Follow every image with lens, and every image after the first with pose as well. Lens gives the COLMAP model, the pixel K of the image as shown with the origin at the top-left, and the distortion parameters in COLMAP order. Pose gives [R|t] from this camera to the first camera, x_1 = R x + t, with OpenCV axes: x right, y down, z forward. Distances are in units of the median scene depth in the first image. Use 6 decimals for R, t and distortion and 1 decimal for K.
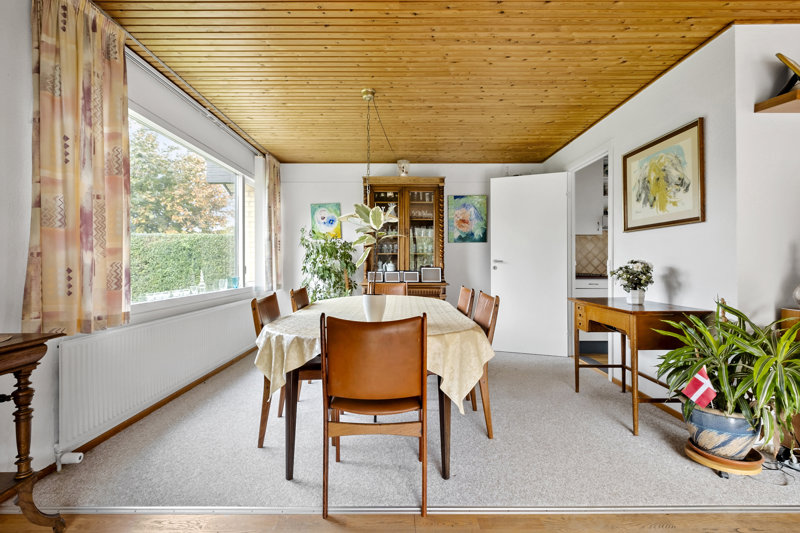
lens RADIAL K [[378.2, 0, 400.0], [0, 378.2, 262.7], [0, 0, 1]] dist [-0.001672, -0.000225]
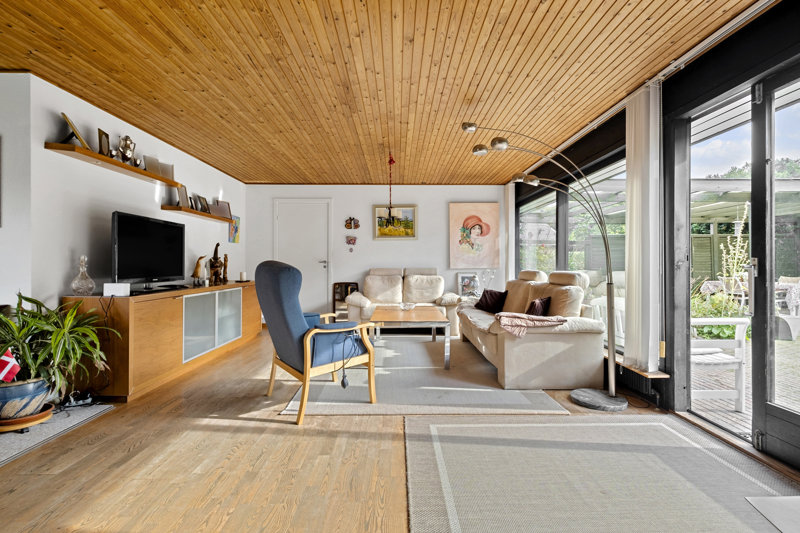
lens RADIAL K [[378.2, 0, 400.0], [0, 378.2, 262.7], [0, 0, 1]] dist [-0.001672, -0.000225]
pose [[-0.004156, 0.005662, 0.999975, -0.419615], [-0.001635, 0.999983, -0.005669, 0.002928], [-0.999990, -0.001659, -0.004147, -0.255045]]
